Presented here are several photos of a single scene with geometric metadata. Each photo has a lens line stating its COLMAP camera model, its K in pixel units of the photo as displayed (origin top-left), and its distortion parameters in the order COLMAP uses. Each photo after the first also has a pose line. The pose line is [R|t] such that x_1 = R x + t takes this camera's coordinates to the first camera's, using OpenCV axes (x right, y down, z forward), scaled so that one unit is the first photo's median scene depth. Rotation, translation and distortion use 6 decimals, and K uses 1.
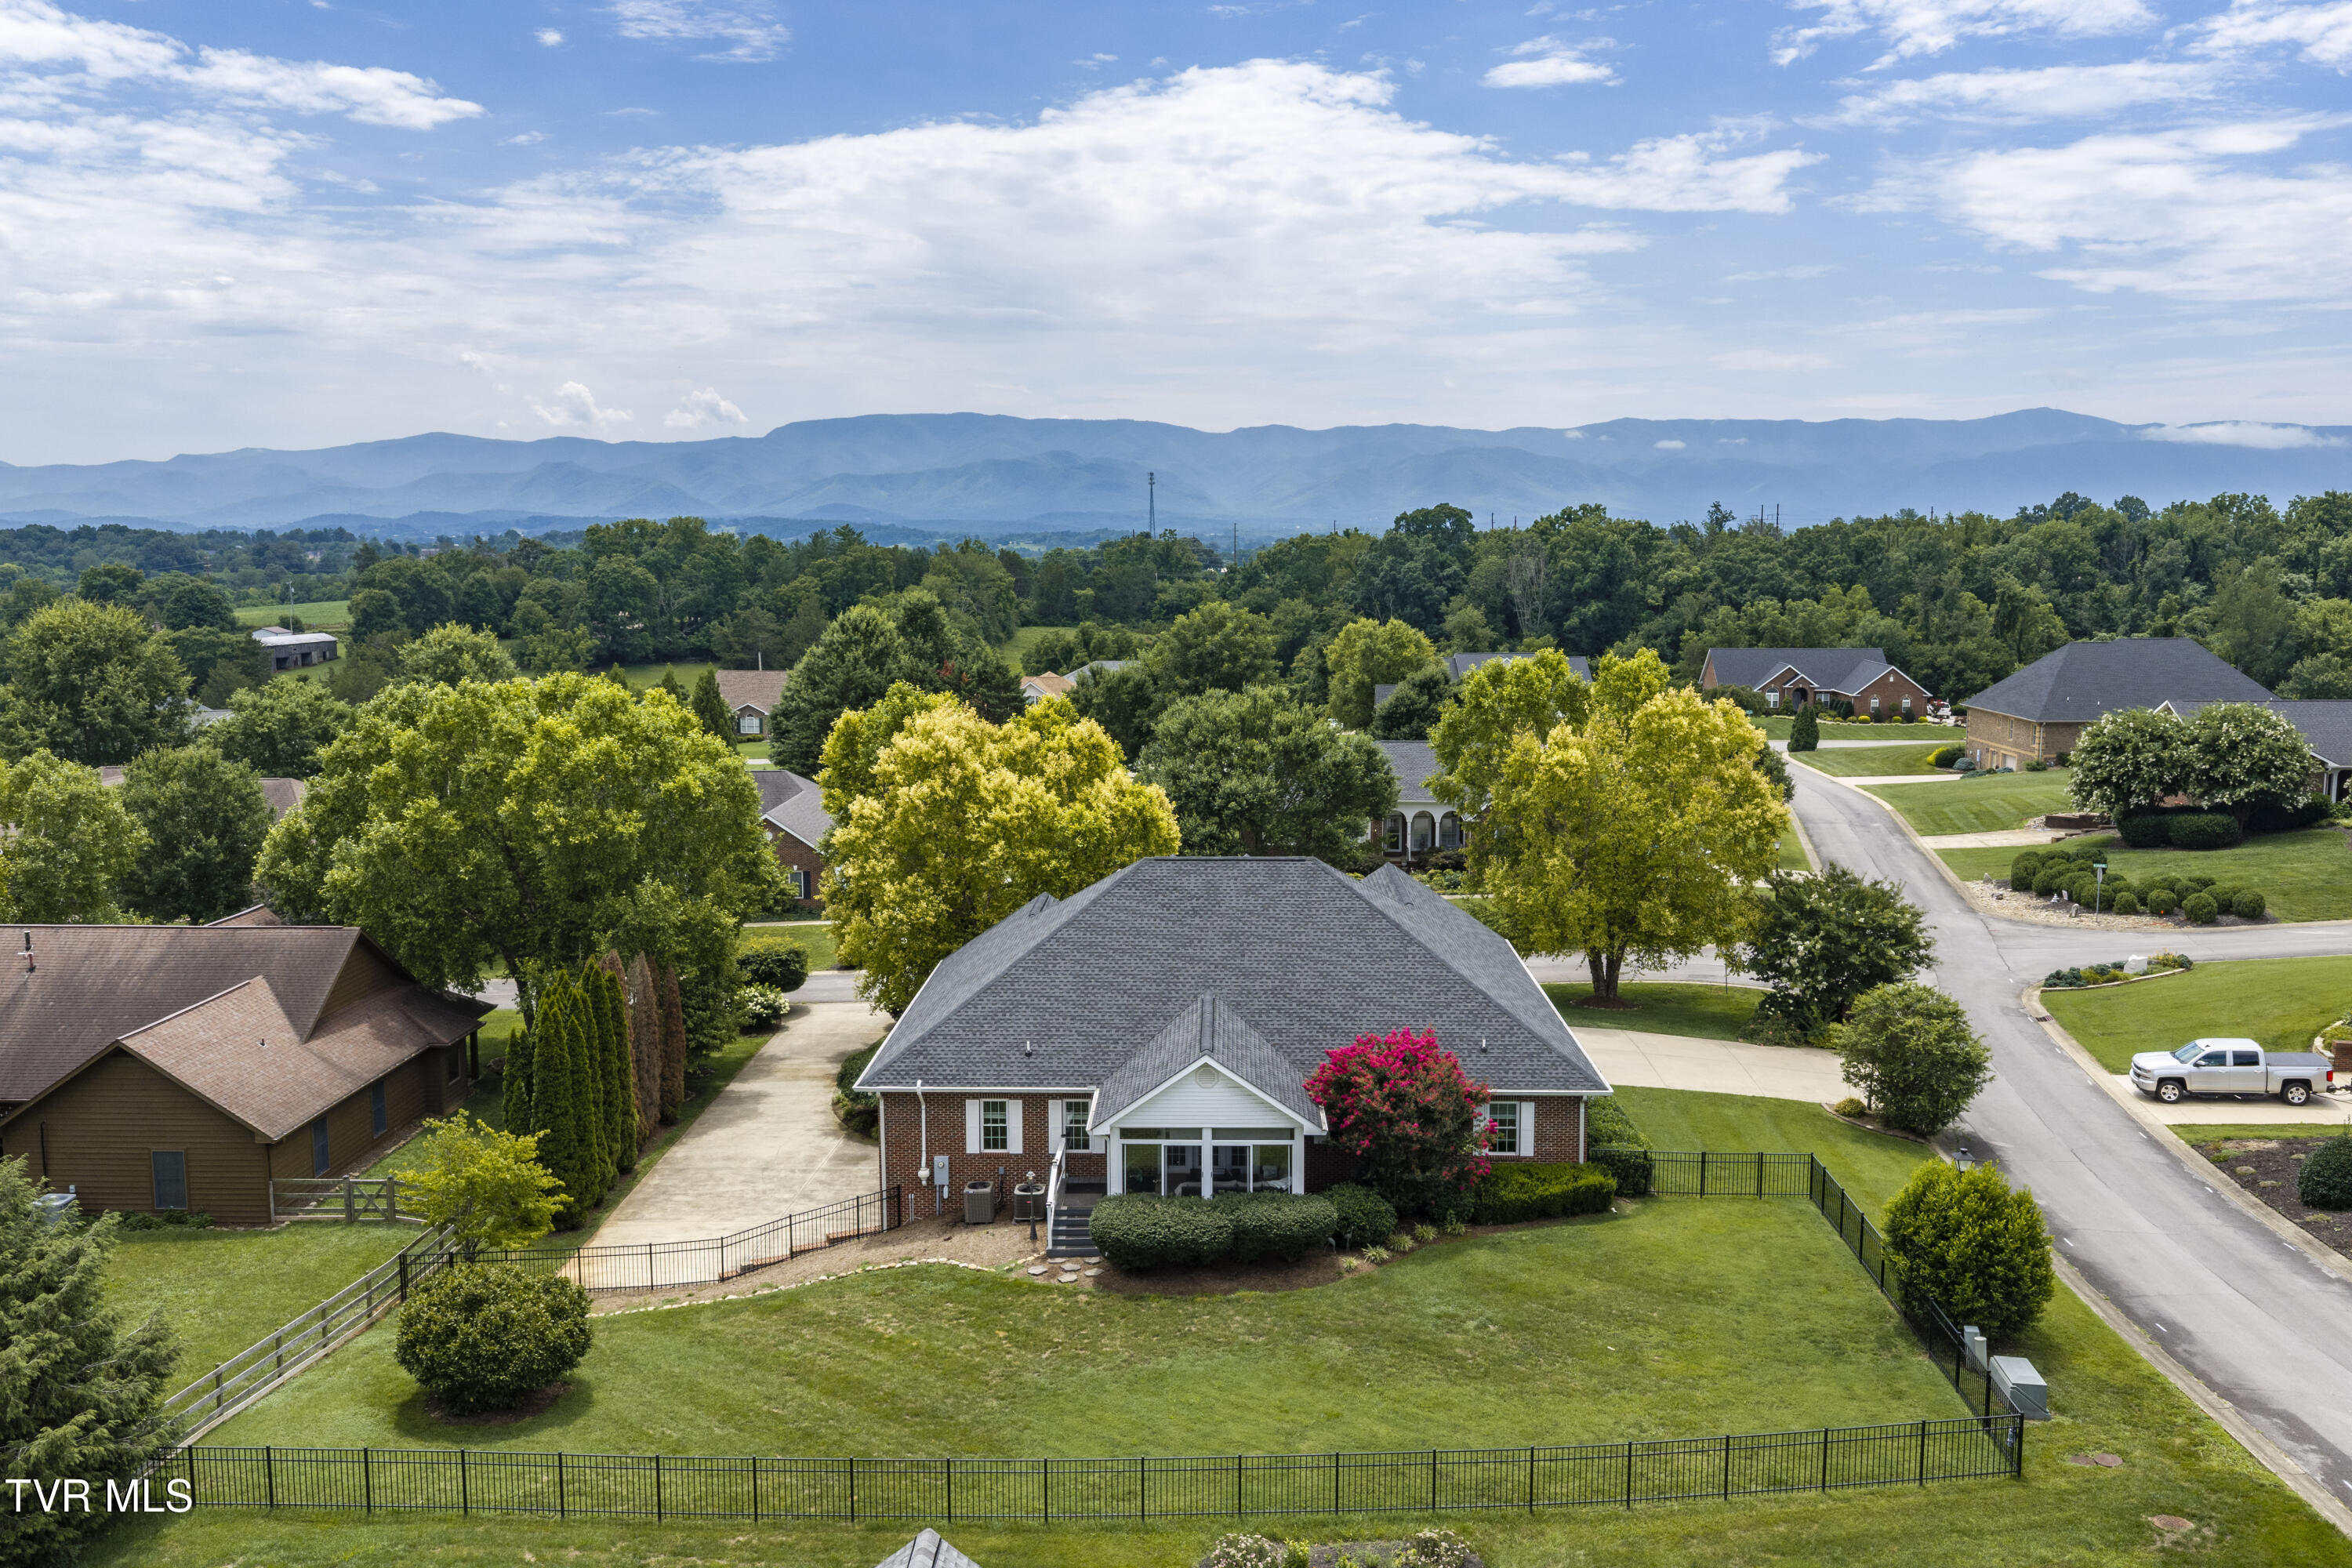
lens RADIAL K [[1957.3, 0, 1167.3], [0, 1957.3, 787.7], [0, 0, 1]] dist [0.013959, -0.020630]
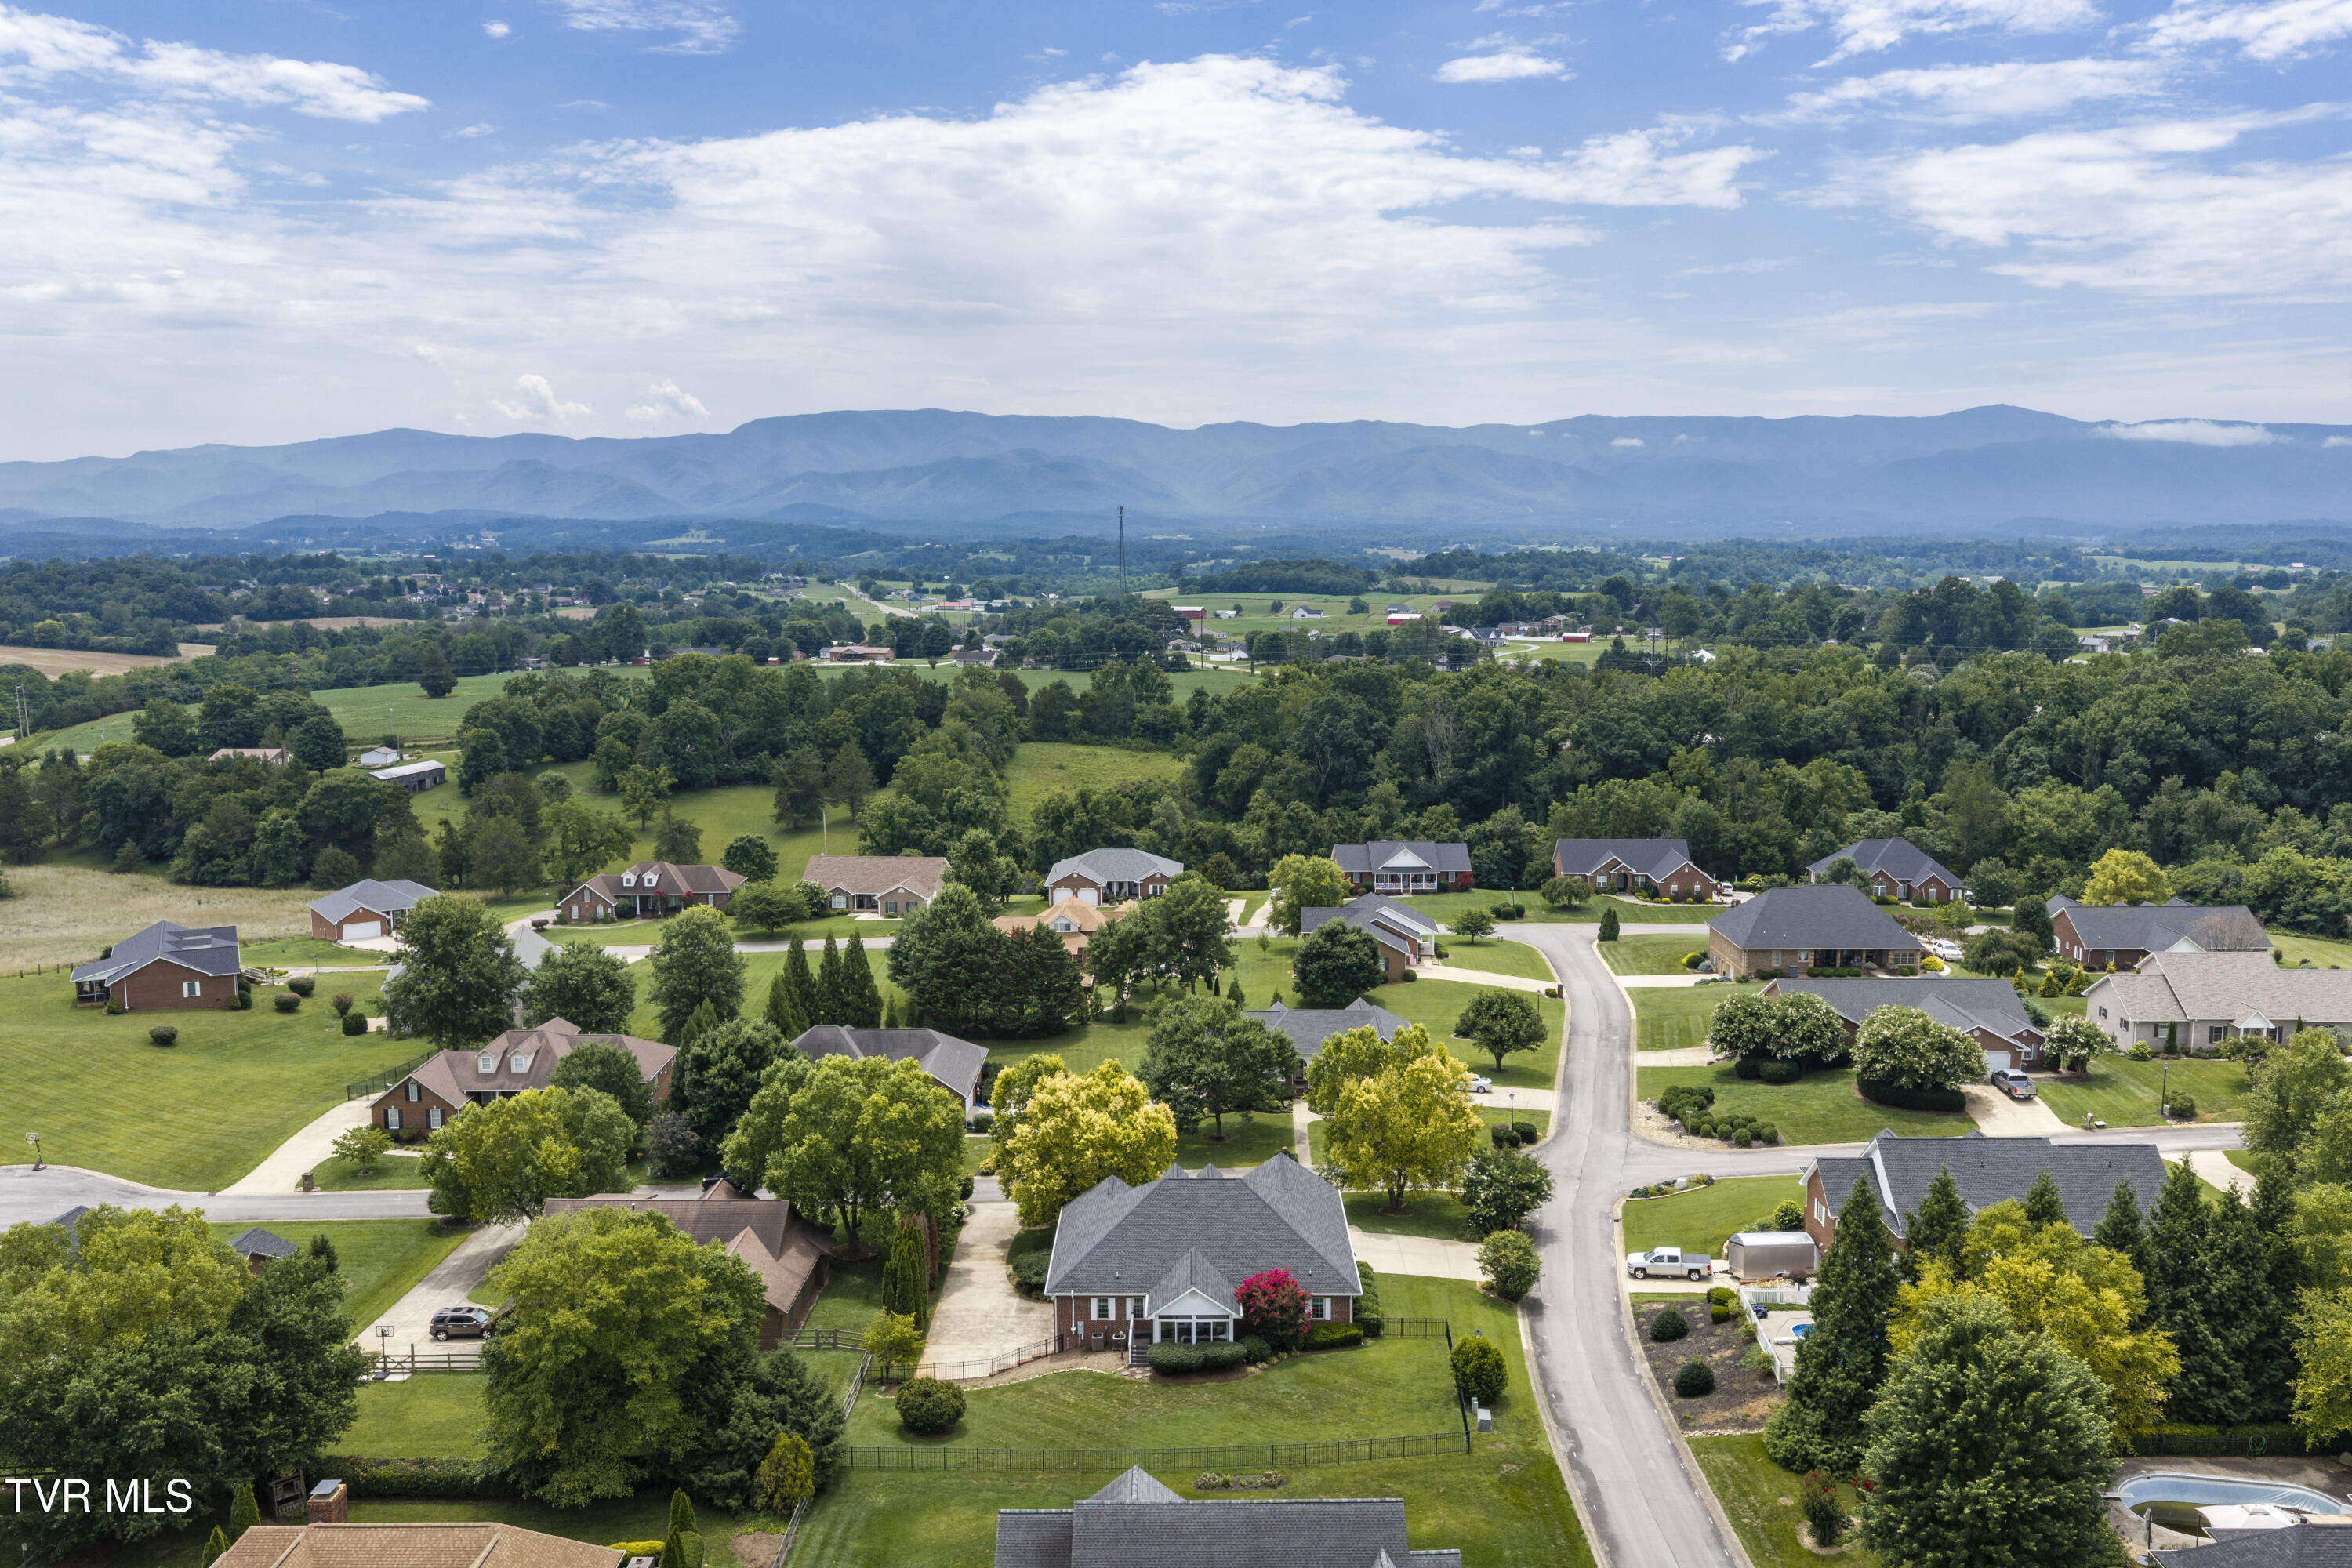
lens RADIAL K [[1957.3, 0, 1141.8], [0, 1957.3, 774.3], [0, 0, 1]] dist [0.013959, -0.020630]
pose [[0.999961, -0.008228, 0.003124, -0.031640], [0.008238, 0.999961, -0.003152, -0.332450], [-0.003098, 0.003178, 0.999990, -0.978159]]
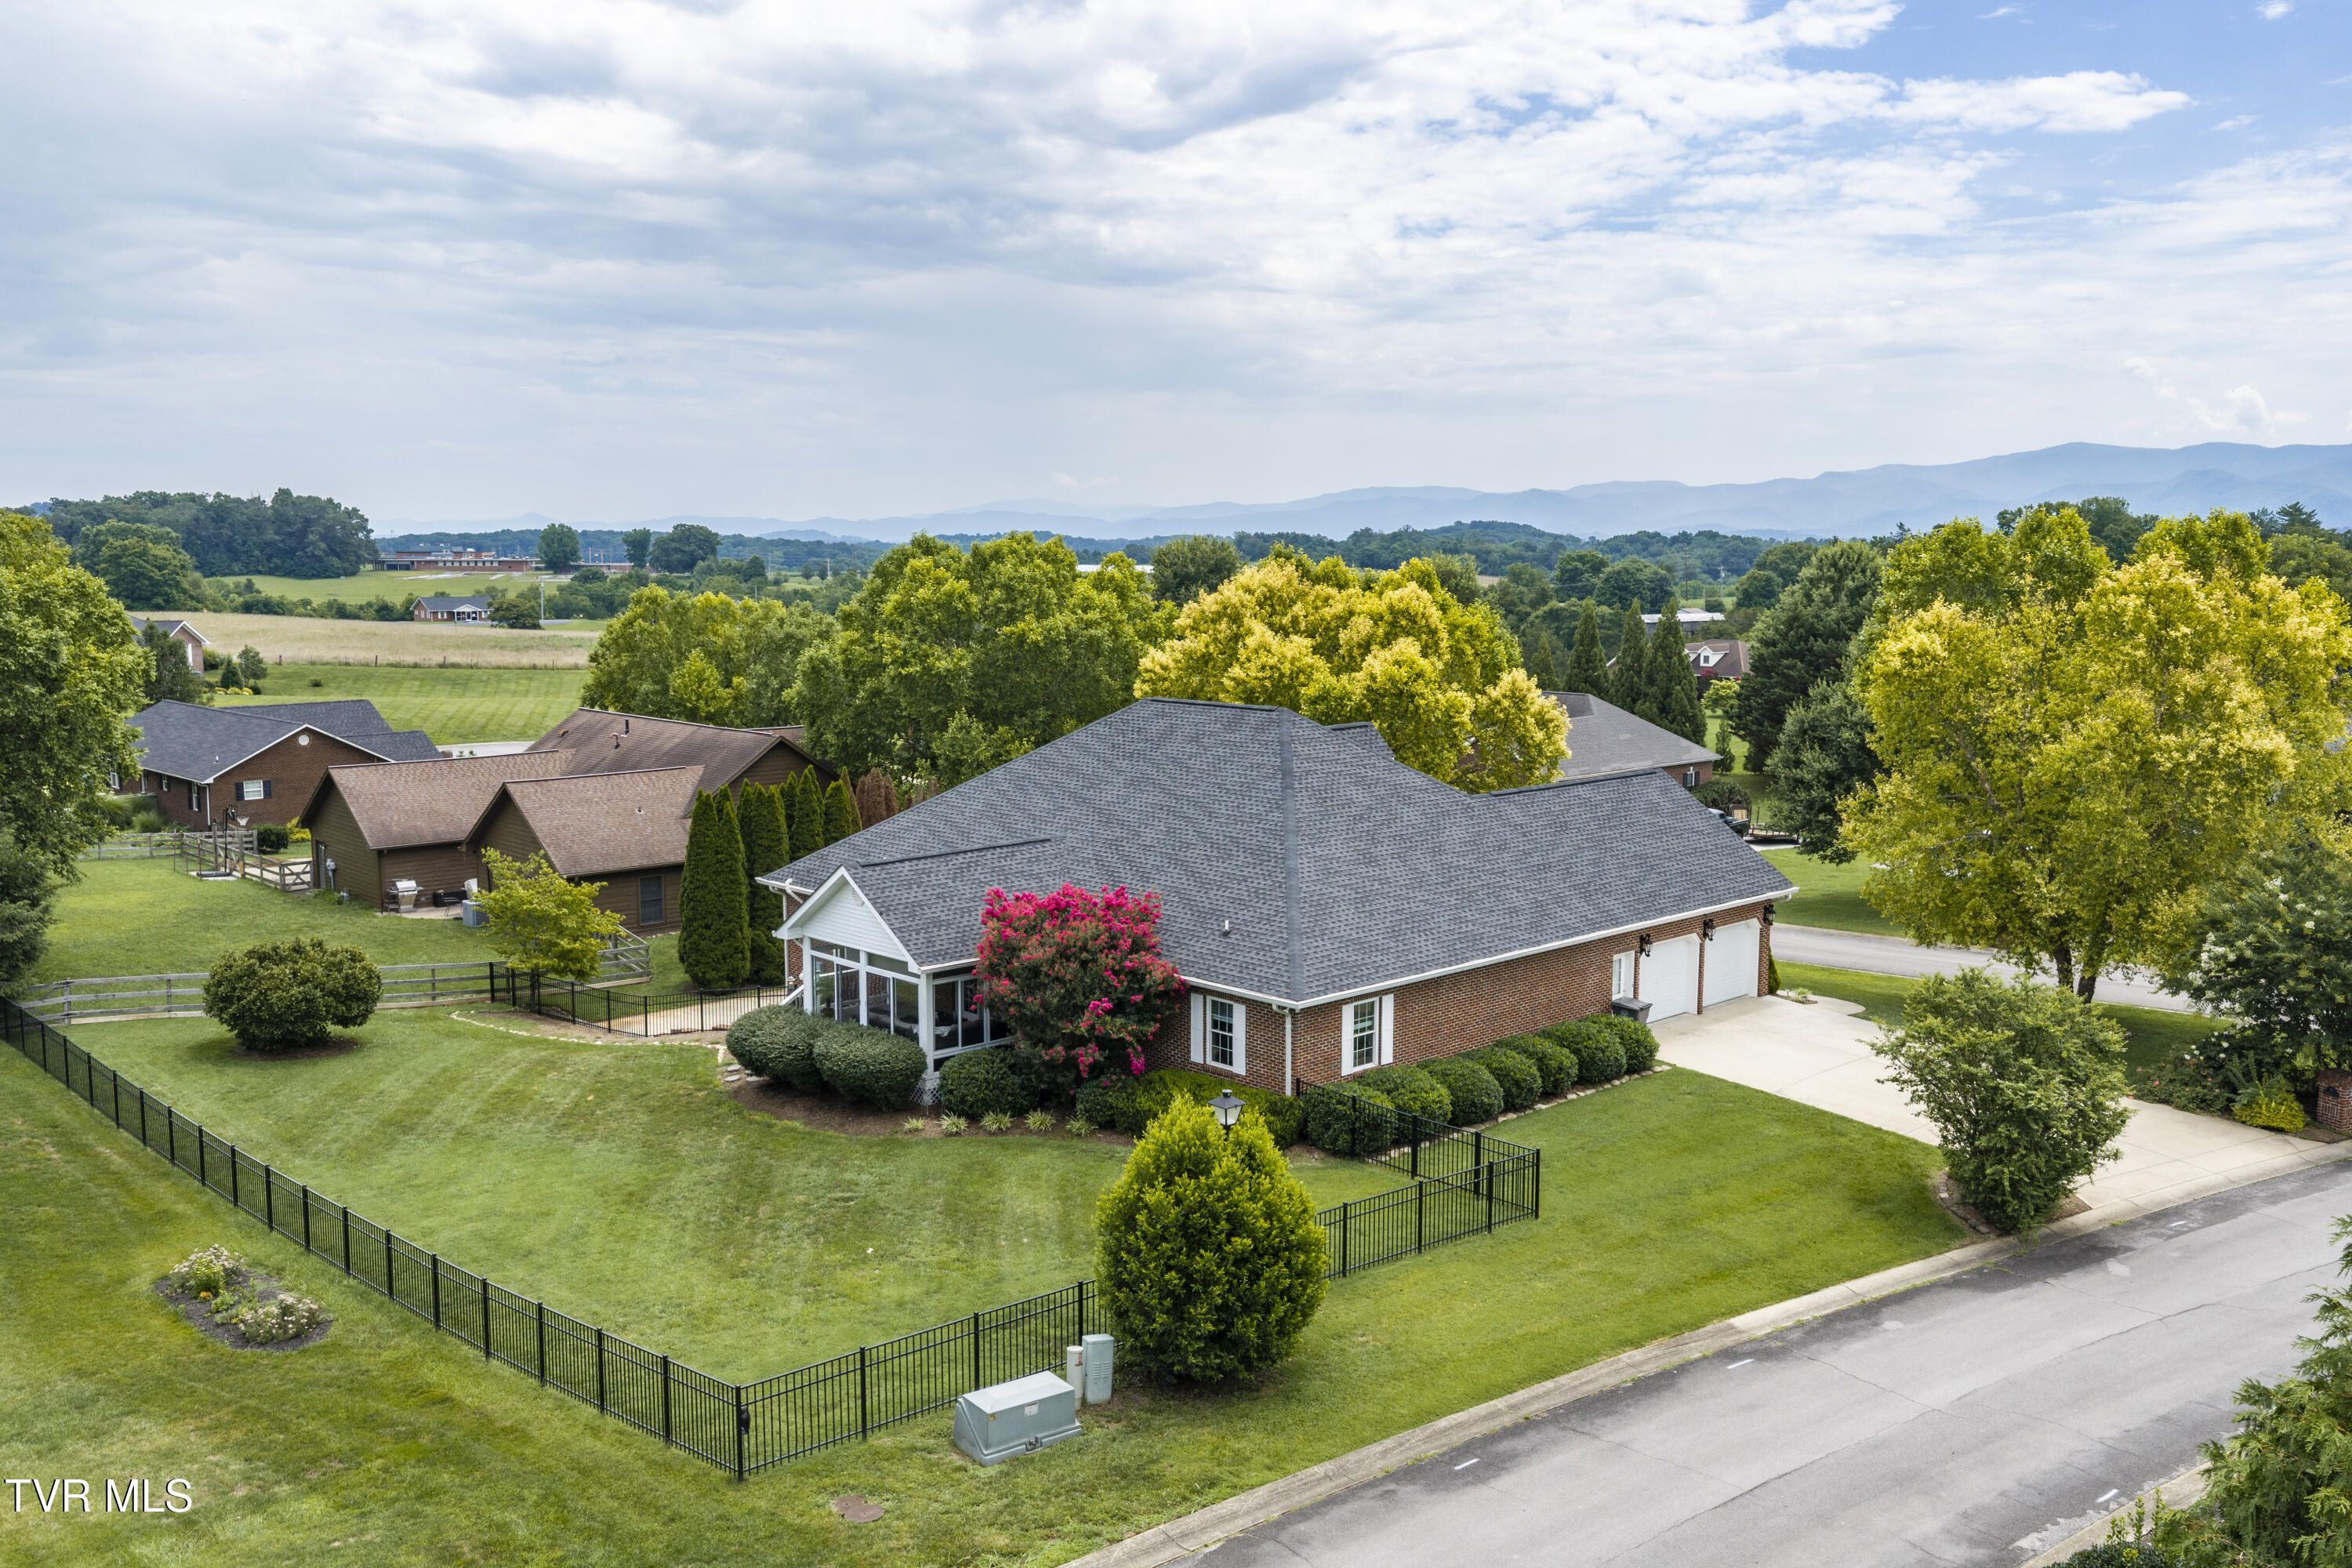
lens RADIAL K [[1957.3, 0, 1168.4], [0, 1957.3, 801.3], [0, 0, 1]] dist [0.013959, -0.020630]
pose [[0.702845, 0.094295, -0.705065, 0.493818], [-0.095267, 0.994724, 0.038066, 0.038052], [0.704934, 0.040414, 0.708120, 0.303503]]
